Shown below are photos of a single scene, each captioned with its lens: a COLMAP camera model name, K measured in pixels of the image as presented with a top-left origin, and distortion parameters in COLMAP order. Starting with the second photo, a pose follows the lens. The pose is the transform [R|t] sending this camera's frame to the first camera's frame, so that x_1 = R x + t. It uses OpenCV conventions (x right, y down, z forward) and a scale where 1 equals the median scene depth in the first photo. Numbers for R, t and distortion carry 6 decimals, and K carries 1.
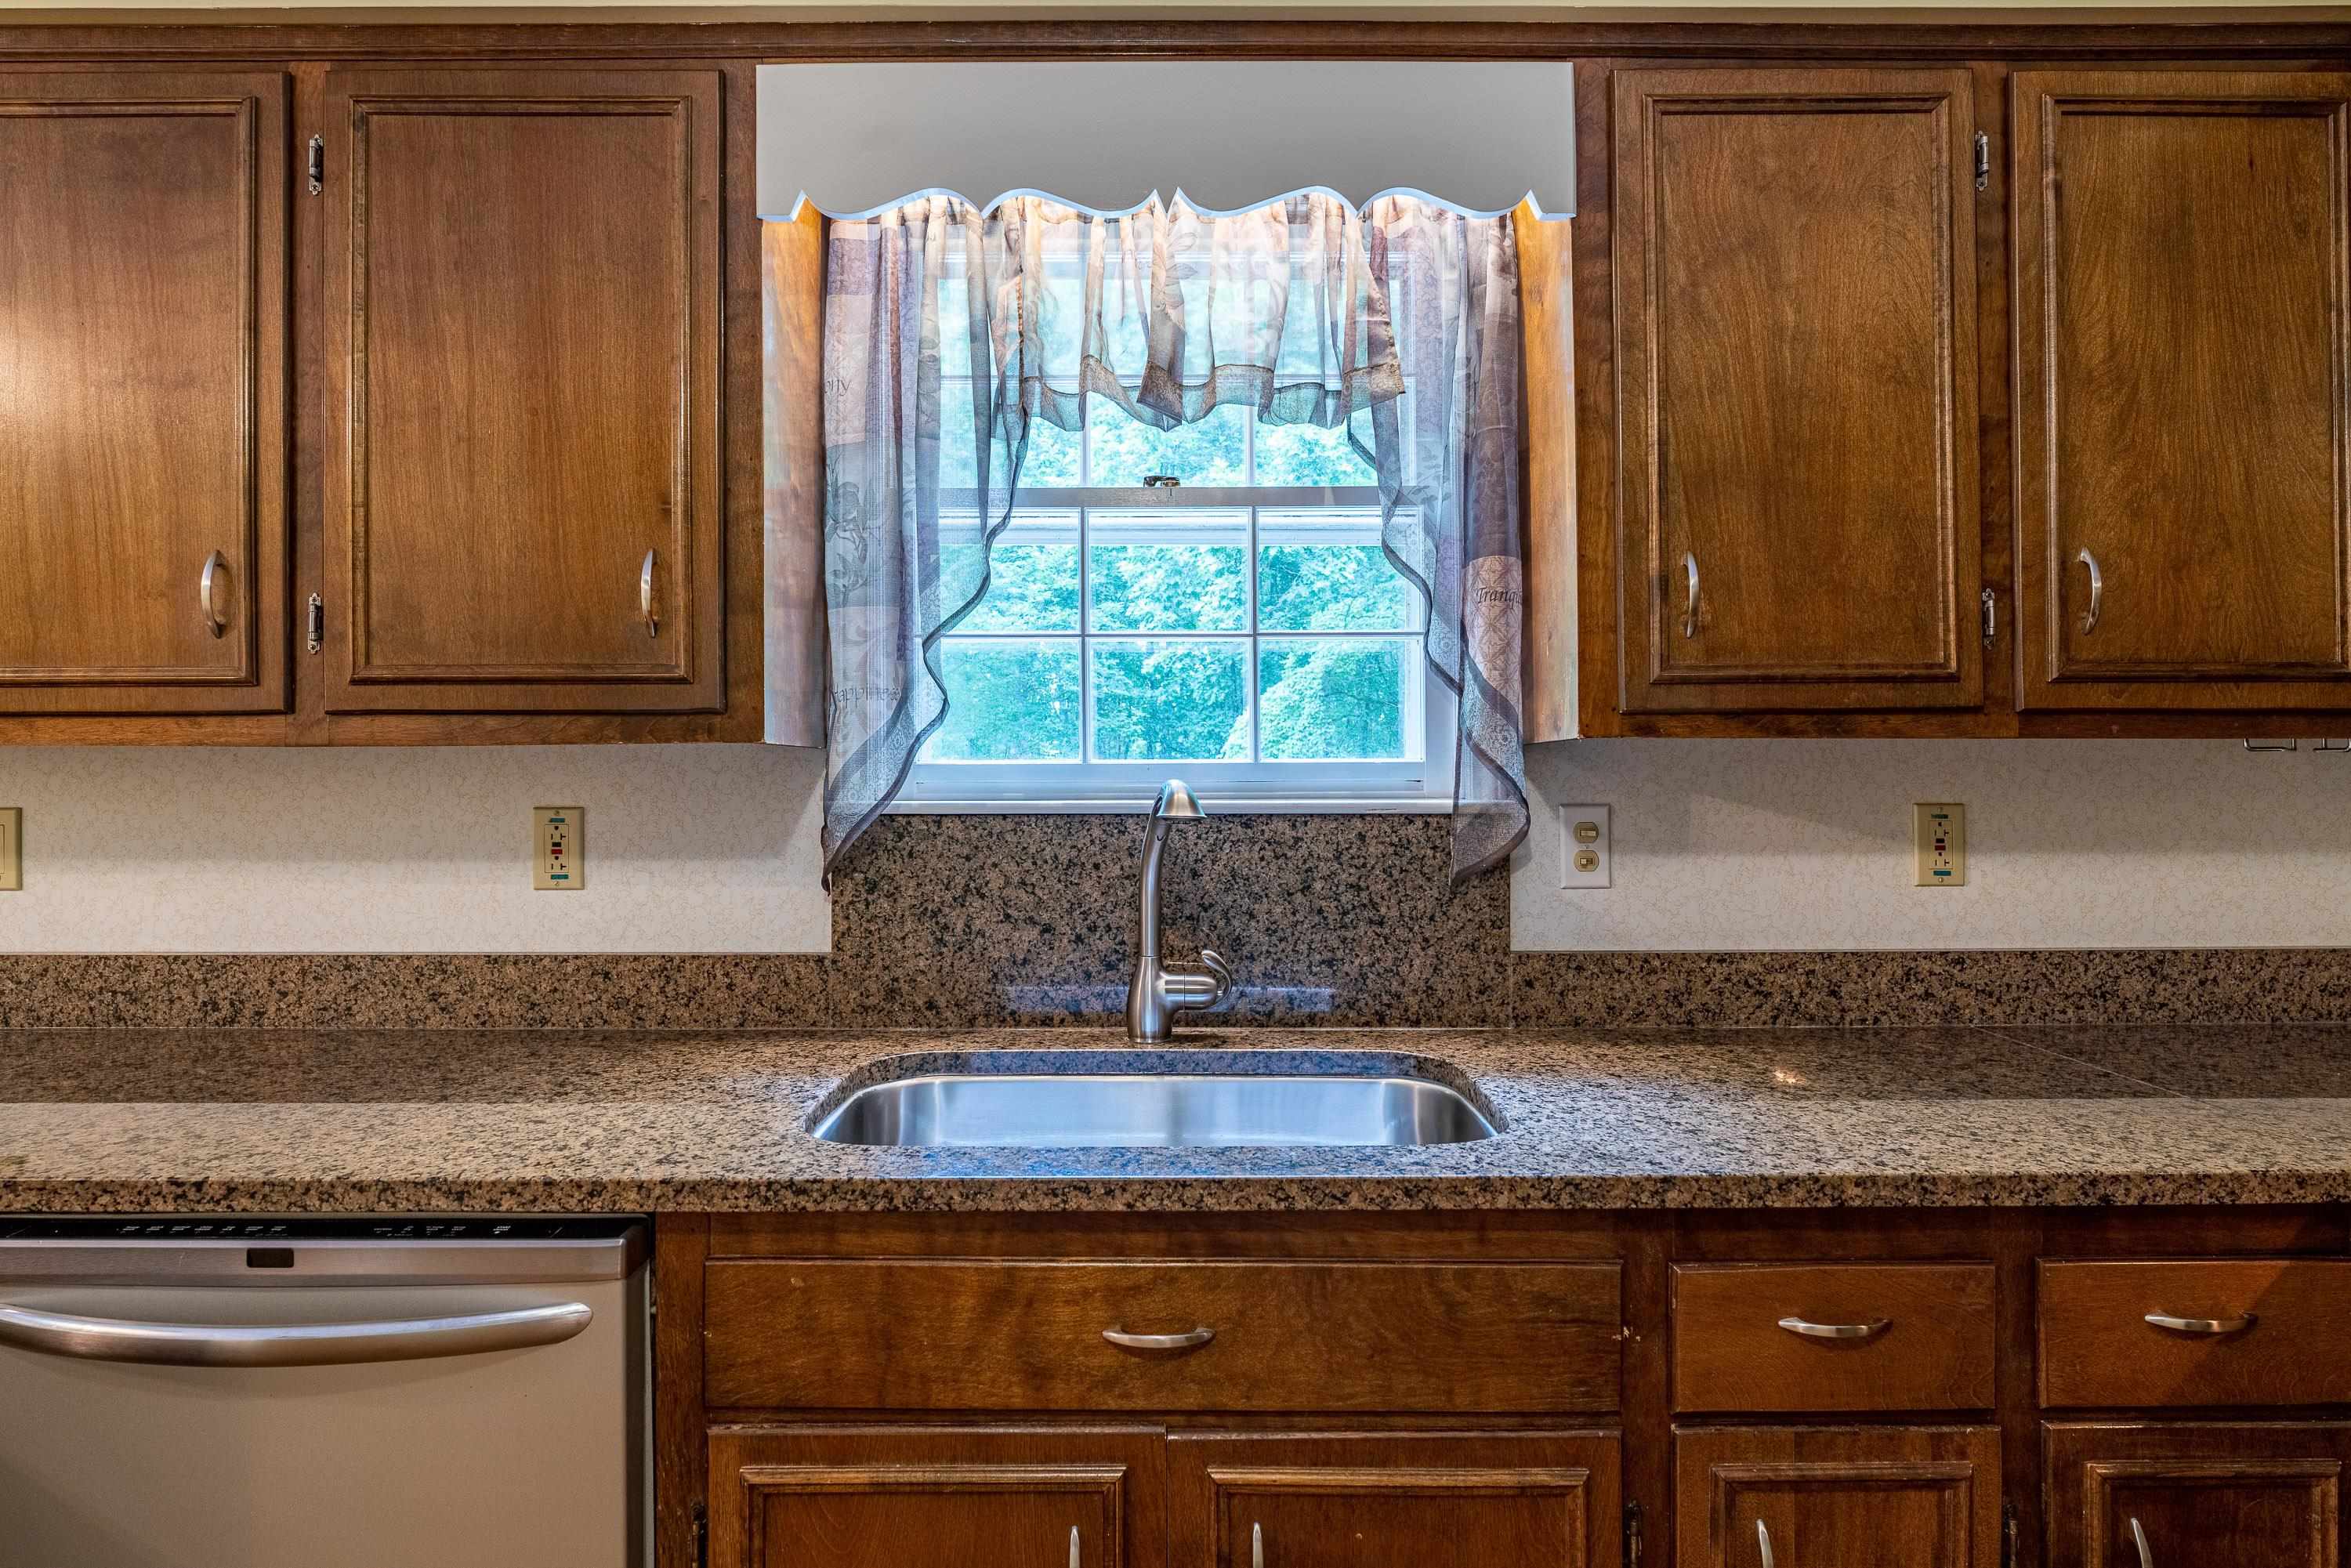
lens RADIAL K [[1303.2, 0, 1167.2], [0, 1303.2, 759.3], [0, 0, 1]] dist [-0.001021, -0.000739]
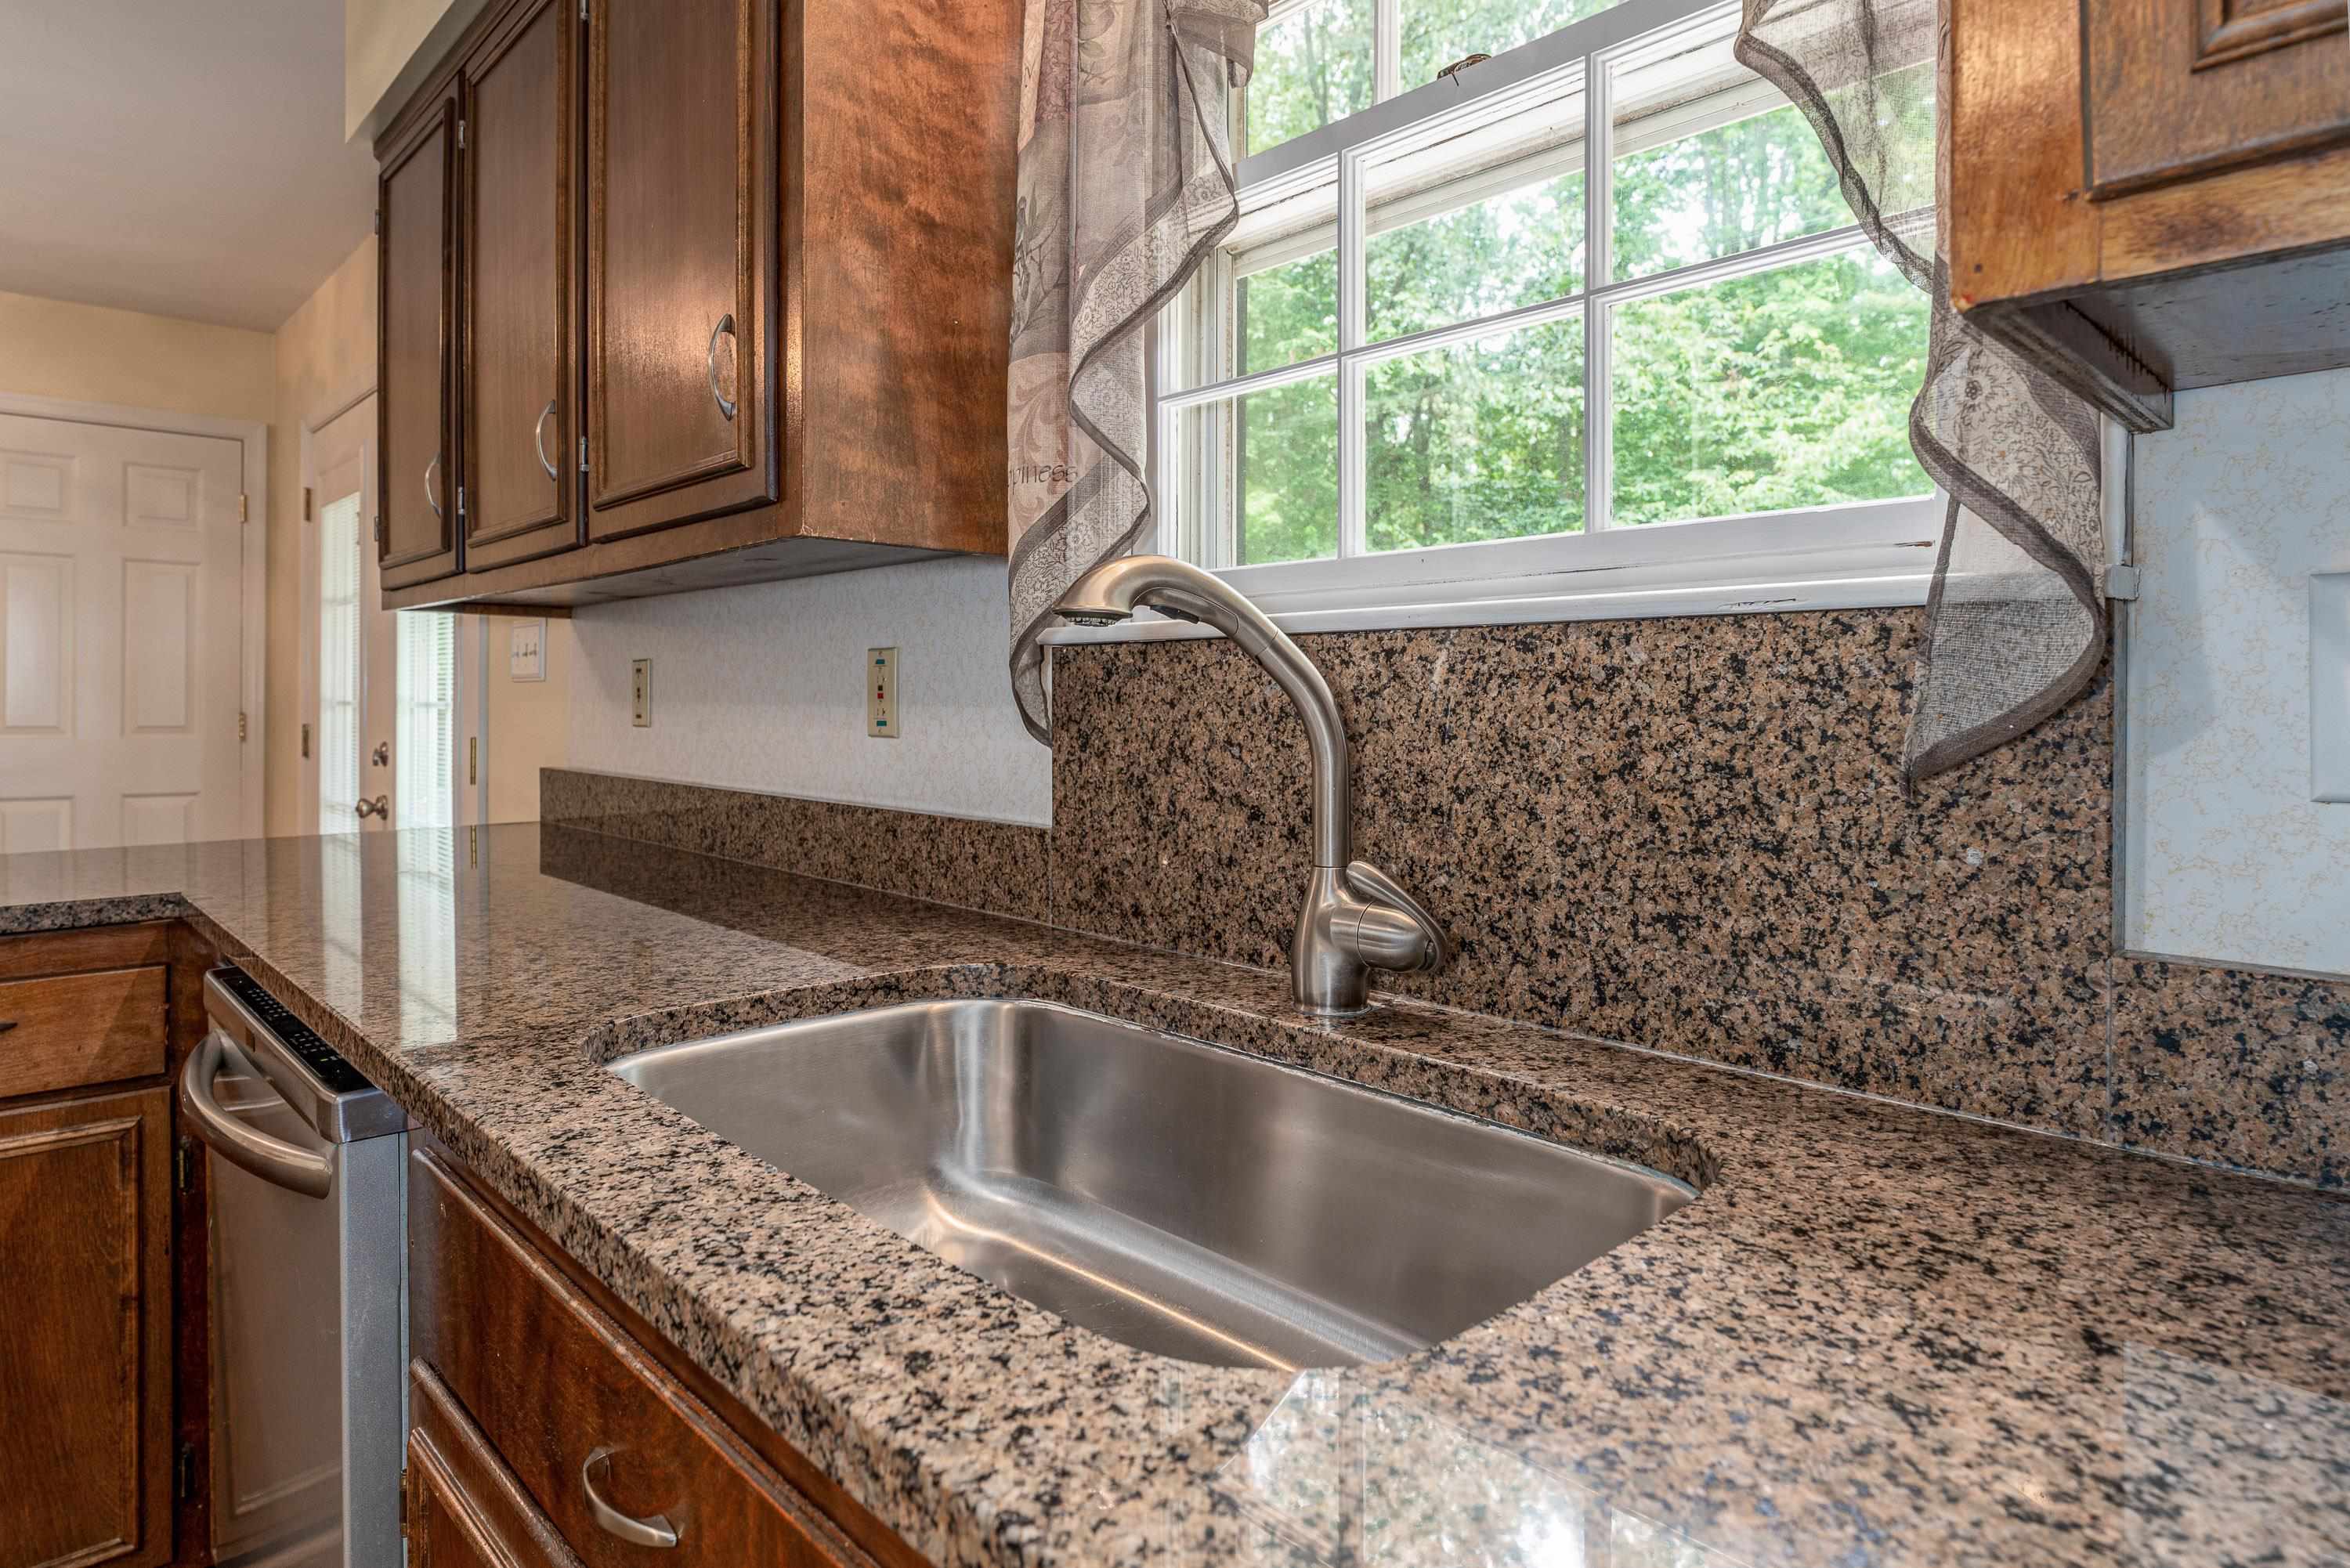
lens RADIAL K [[1330.9, 0, 1169.8], [0, 1330.9, 713.7], [0, 0, 1]] dist [-0.000592, -0.000257]
pose [[0.681932, 0.011710, -0.731322, 0.365035], [-0.000528, 0.999879, 0.015517, 0.070653], [0.731415, -0.010195, 0.681856, 0.523585]]
